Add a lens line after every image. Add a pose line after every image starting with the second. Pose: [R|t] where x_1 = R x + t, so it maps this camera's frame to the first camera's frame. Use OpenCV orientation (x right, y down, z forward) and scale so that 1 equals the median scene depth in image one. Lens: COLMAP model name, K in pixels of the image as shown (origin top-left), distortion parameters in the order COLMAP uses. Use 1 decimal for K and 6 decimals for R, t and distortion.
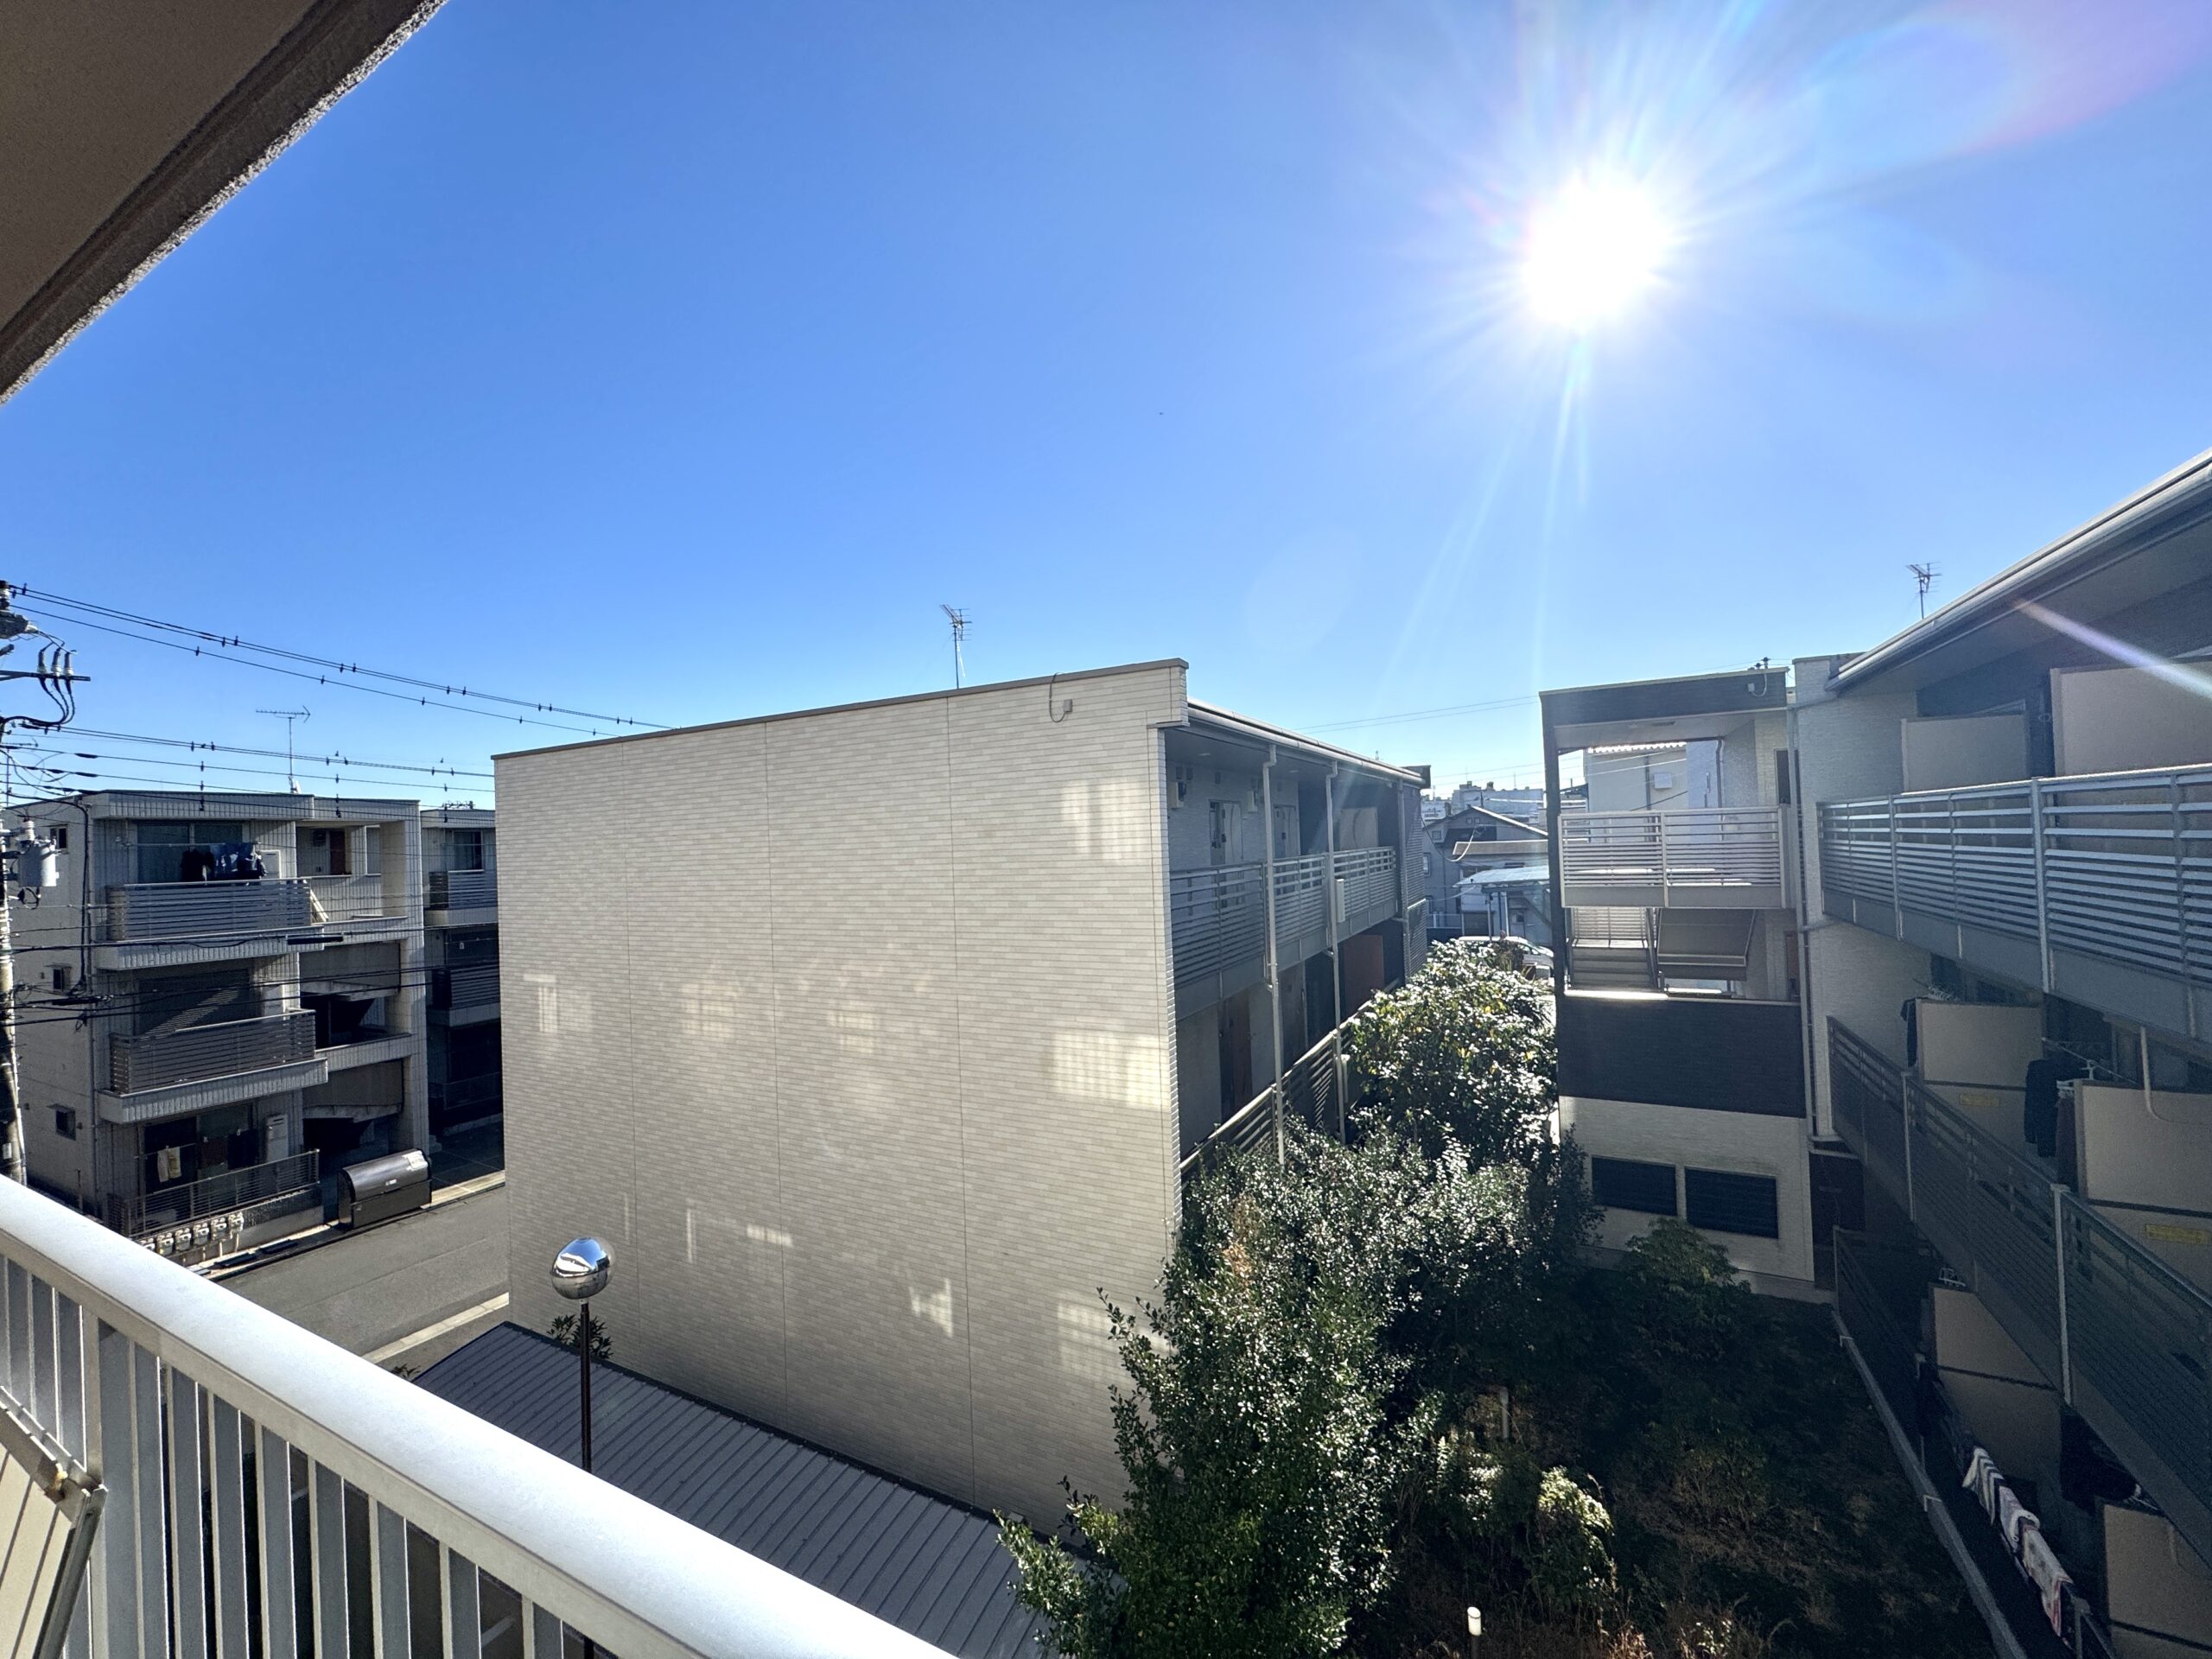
lens RADIAL K [[881.1, 0, 1104.9], [0, 881.1, 824.5], [0, 0, 1]] dist [-0.004502, 0.000718]
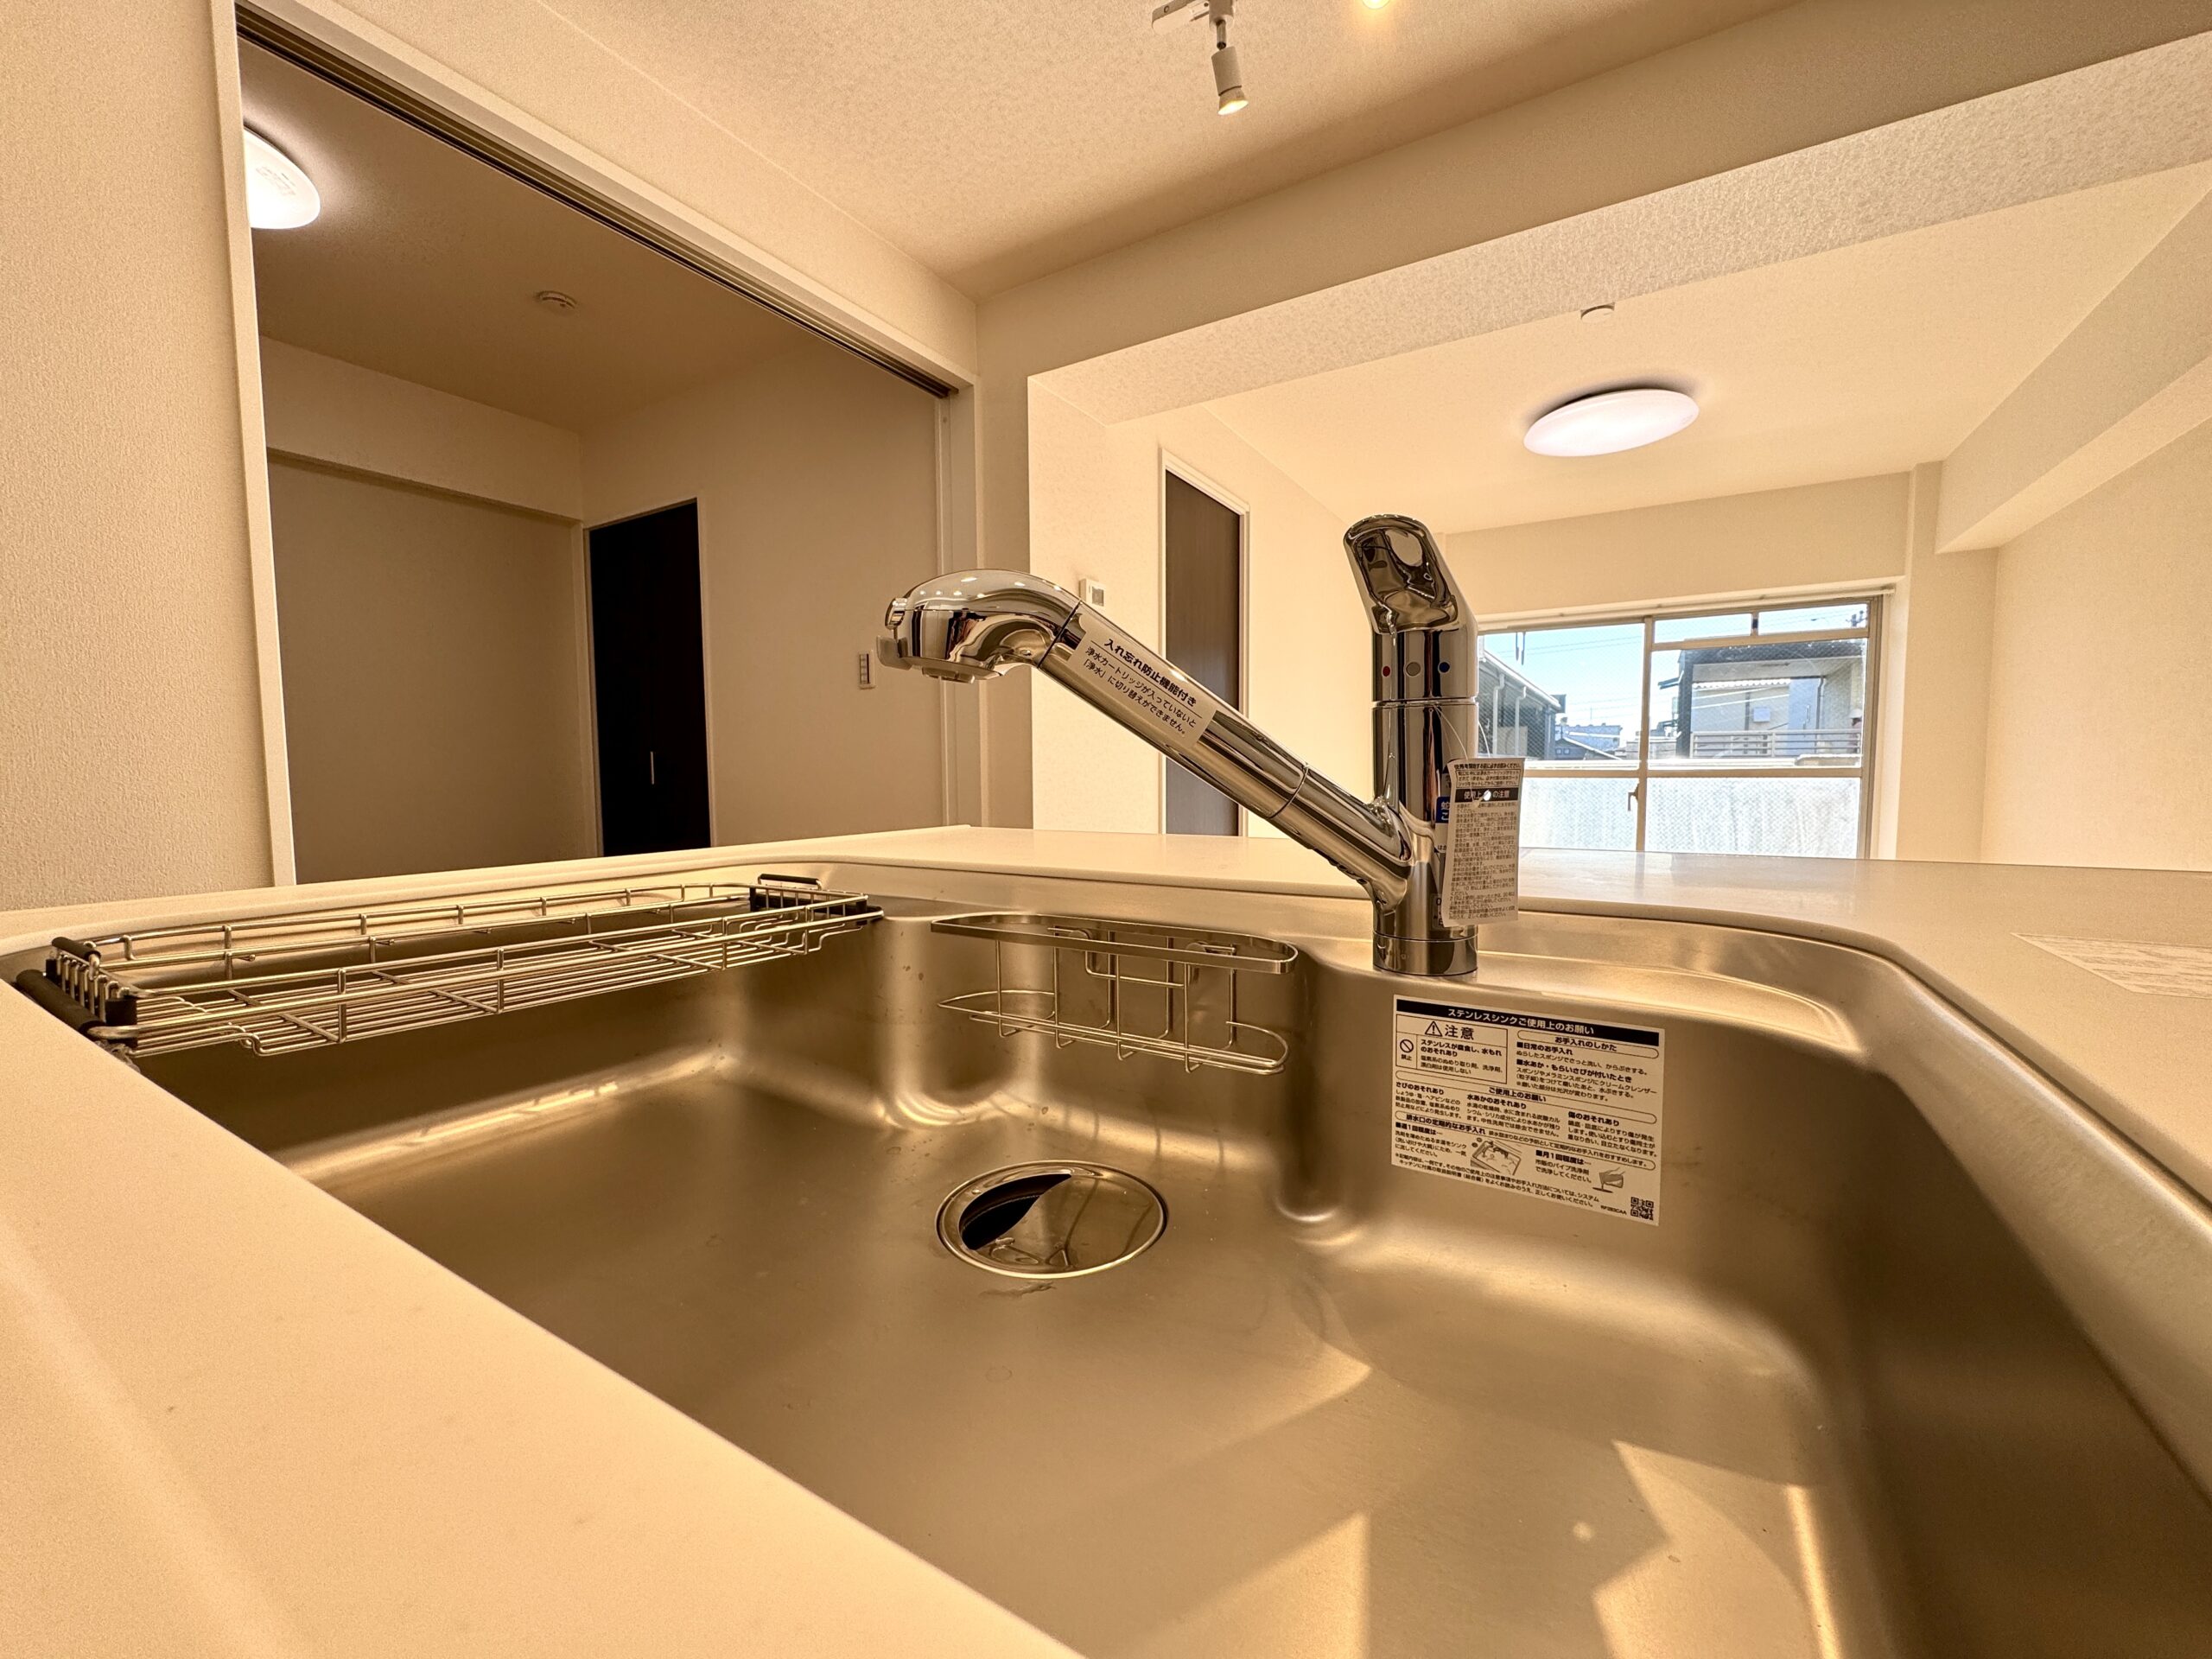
lens RADIAL K [[881.1, 0, 1104.9], [0, 881.1, 824.5], [0, 0, 1]] dist [-0.004502, 0.000718]
pose [[0.997574, 0.034677, -0.060366, -0.189614], [-0.029407, 0.995853, 0.086098, 0.026391], [0.063101, -0.084114, 0.994456, -0.263758]]
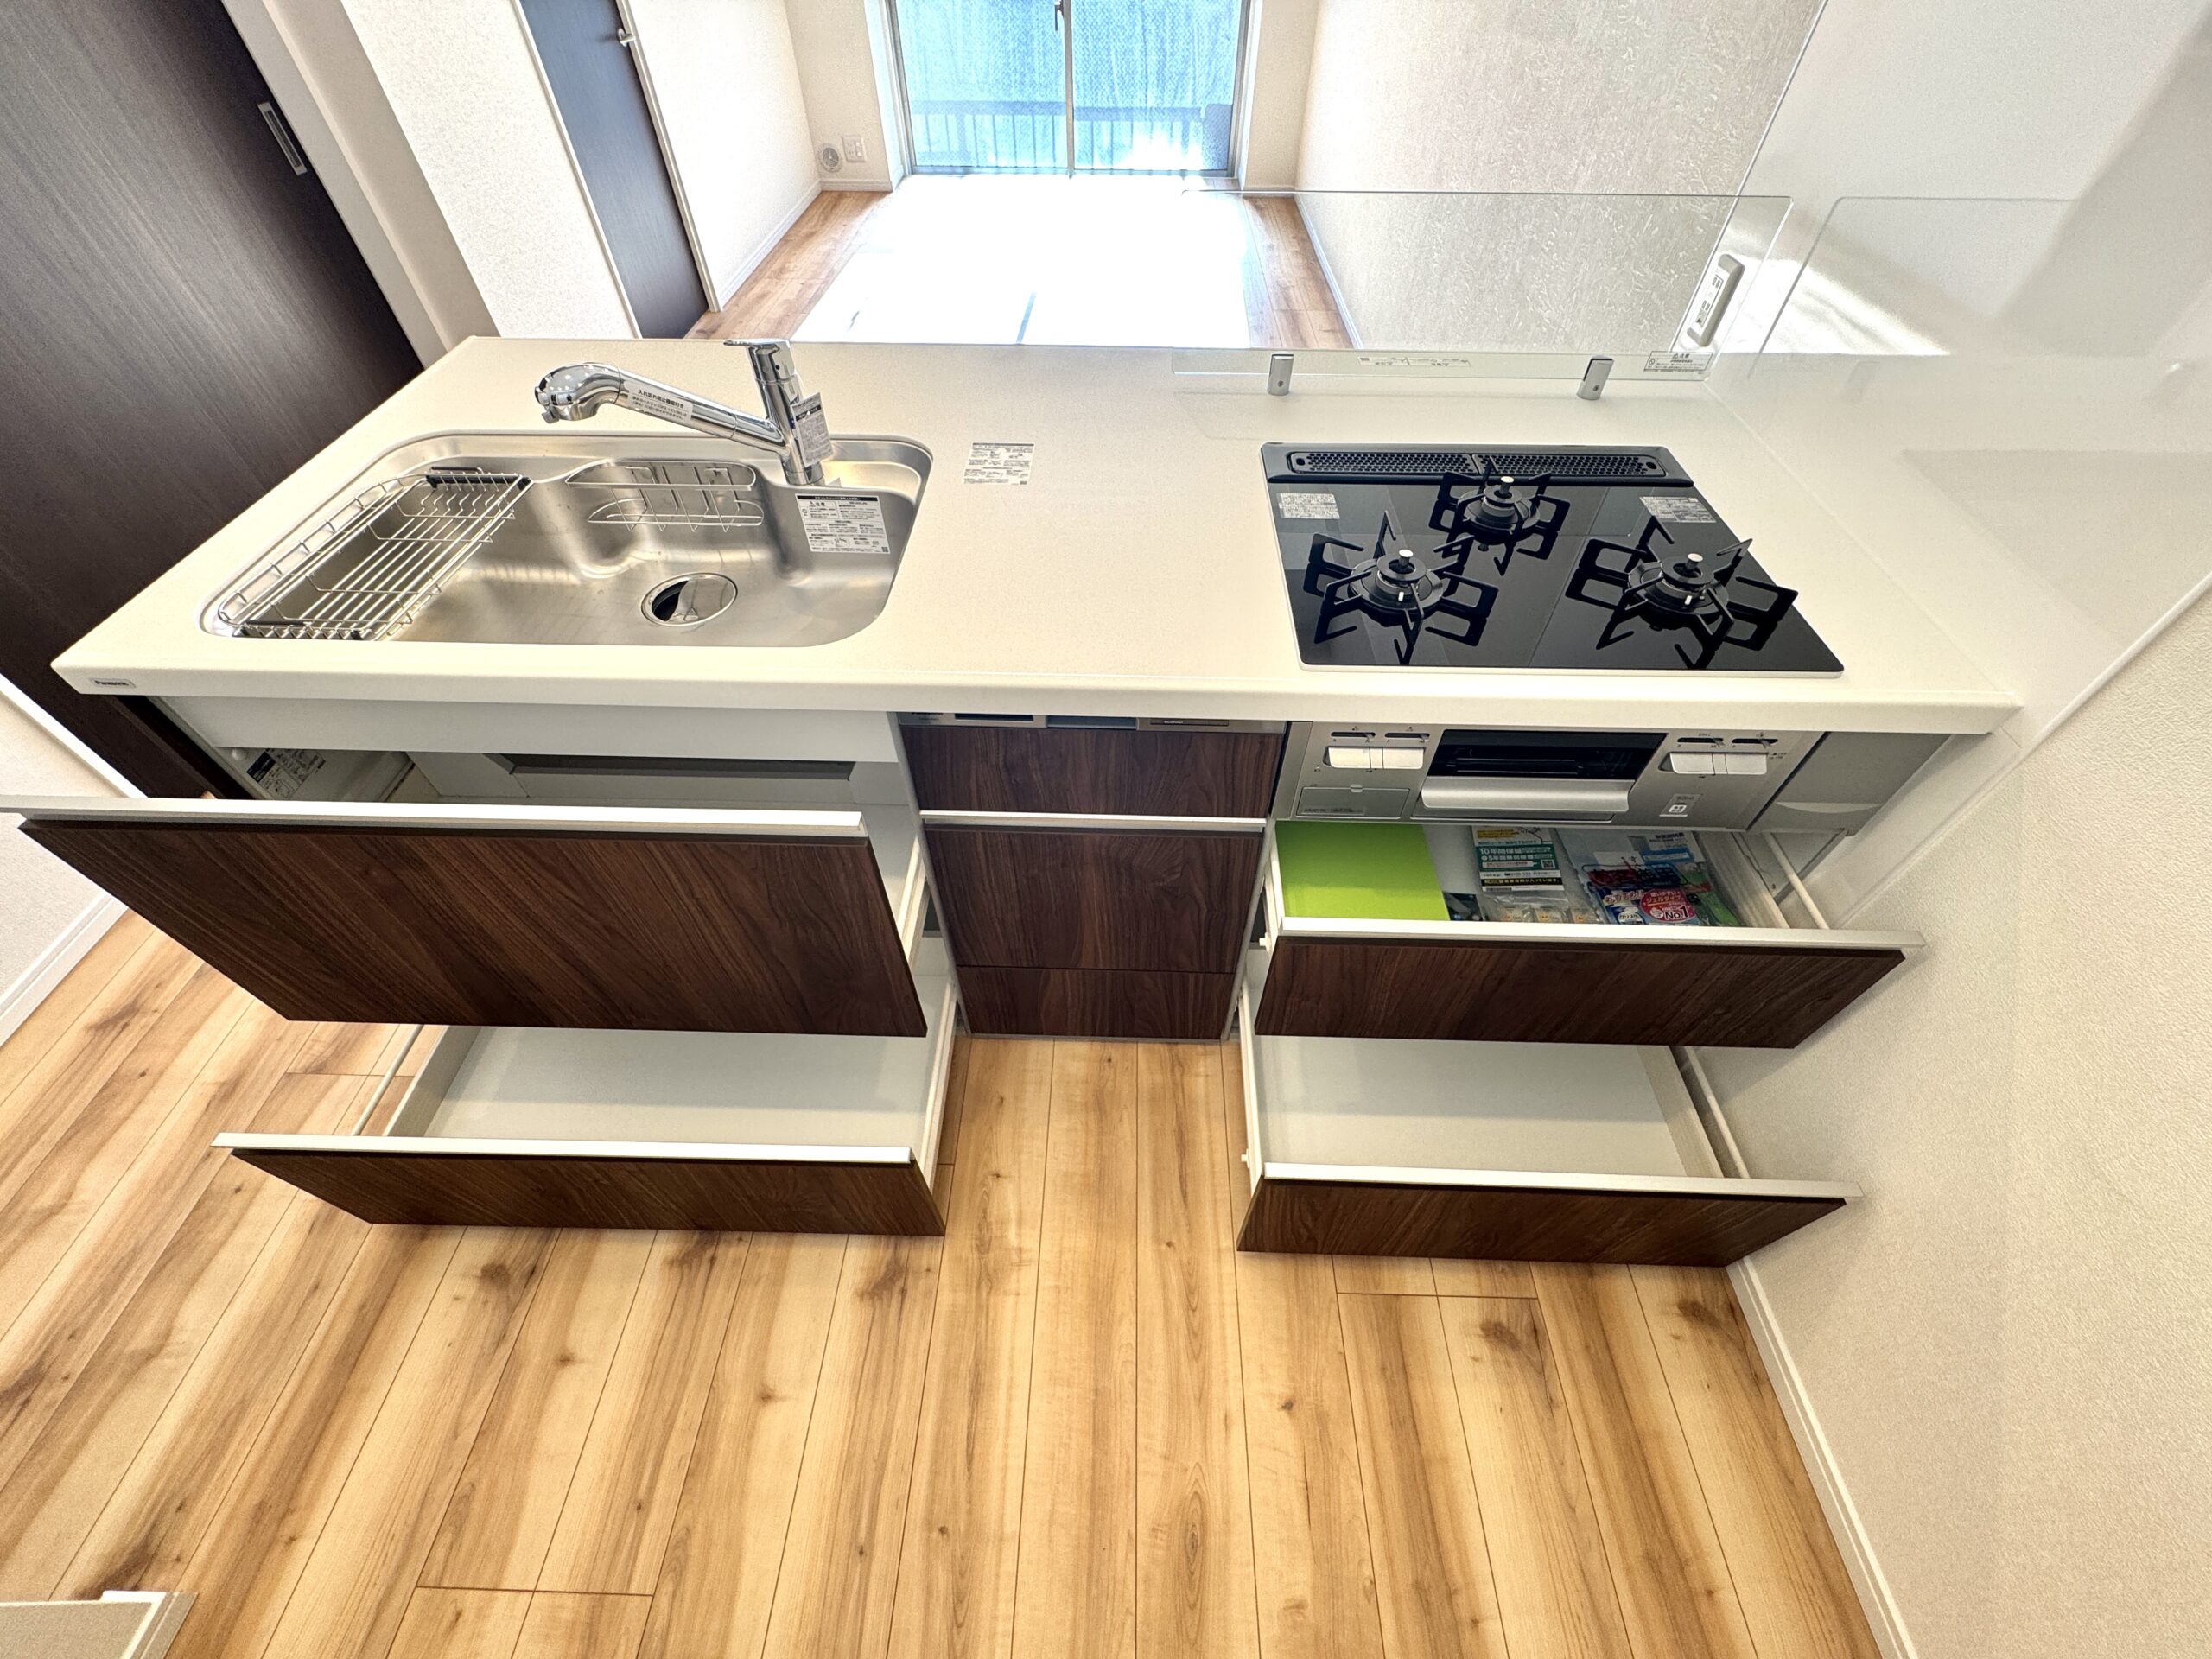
lens RADIAL K [[881.1, 0, 1104.9], [0, 881.1, 824.5], [0, 0, 1]] dist [-0.004502, 0.000718]
pose [[0.893570, -0.312290, 0.322501, -0.190766], [-0.040913, 0.658747, 0.751251, 0.006768], [-0.447055, -0.684490, 0.575860, -0.292900]]
